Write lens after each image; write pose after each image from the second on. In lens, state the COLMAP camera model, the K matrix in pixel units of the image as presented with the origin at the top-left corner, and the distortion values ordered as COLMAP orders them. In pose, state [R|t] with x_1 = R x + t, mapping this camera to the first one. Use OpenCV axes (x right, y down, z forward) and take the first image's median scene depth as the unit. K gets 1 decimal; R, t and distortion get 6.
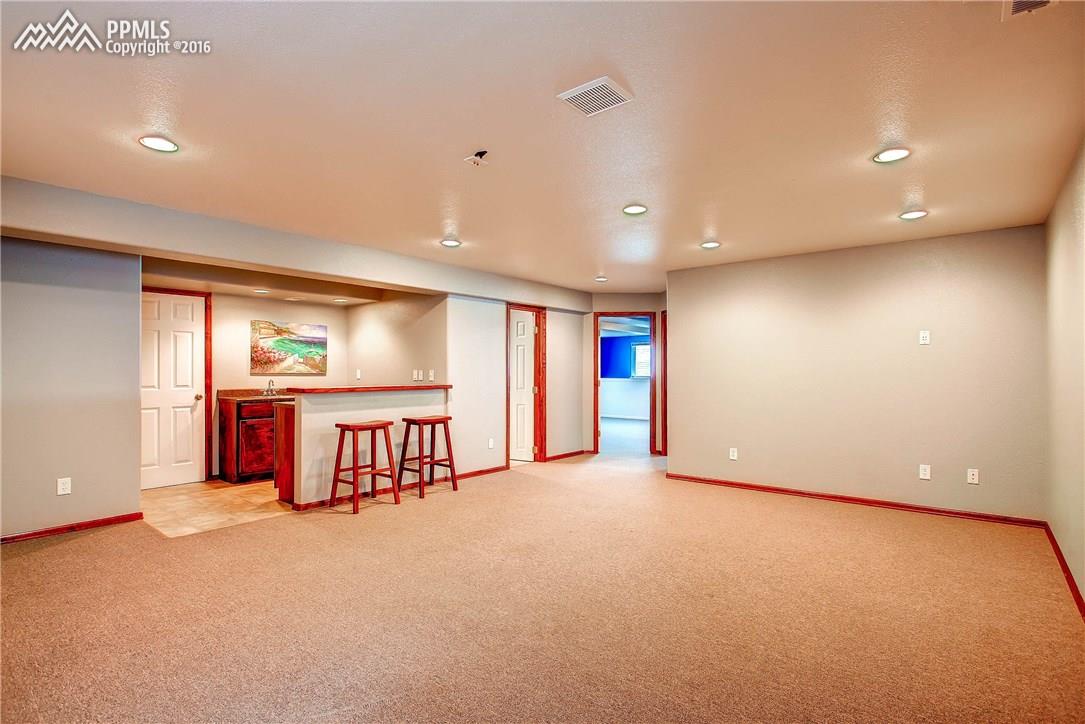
lens RADIAL K [[524.9, 0, 538.9], [0, 524.9, 368.7], [0, 0, 1]] dist [-0.000689, 0.000043]
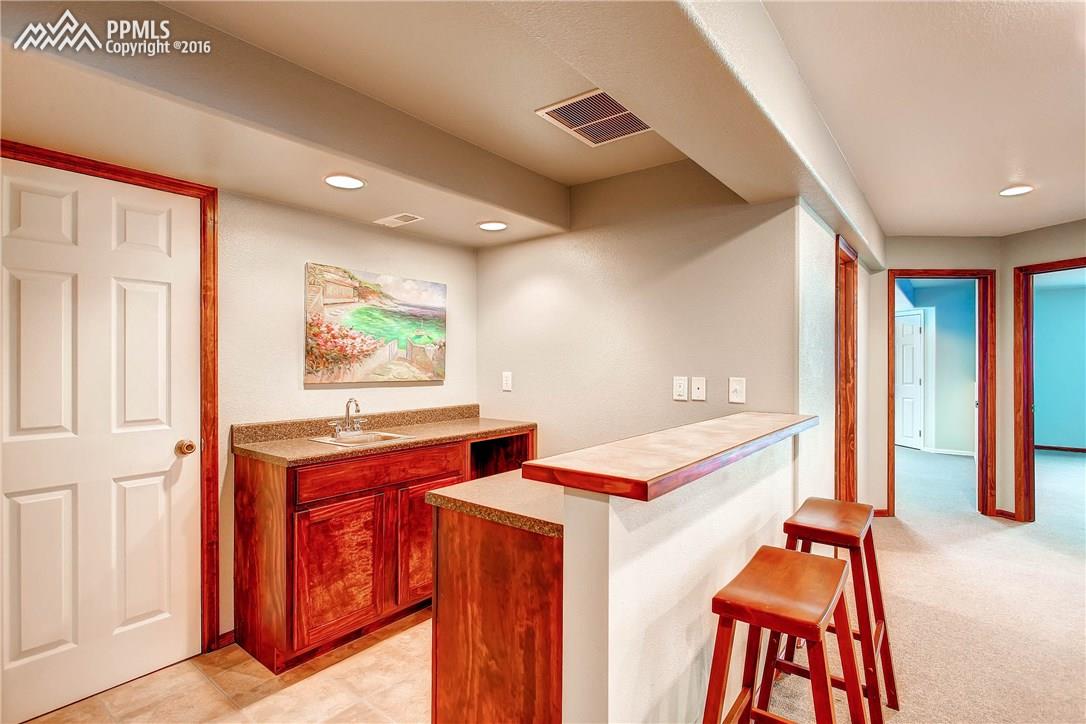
lens RADIAL K [[525.4, 0, 546.6], [0, 525.4, 357.7], [0, 0, 1]] dist [-0.000689, 0.000043]
pose [[0.999435, 0.000337, 0.033605, -0.364162], [-0.000306, 1.000000, -0.000910, -0.012813], [-0.033605, 0.000899, 0.999435, 0.556880]]
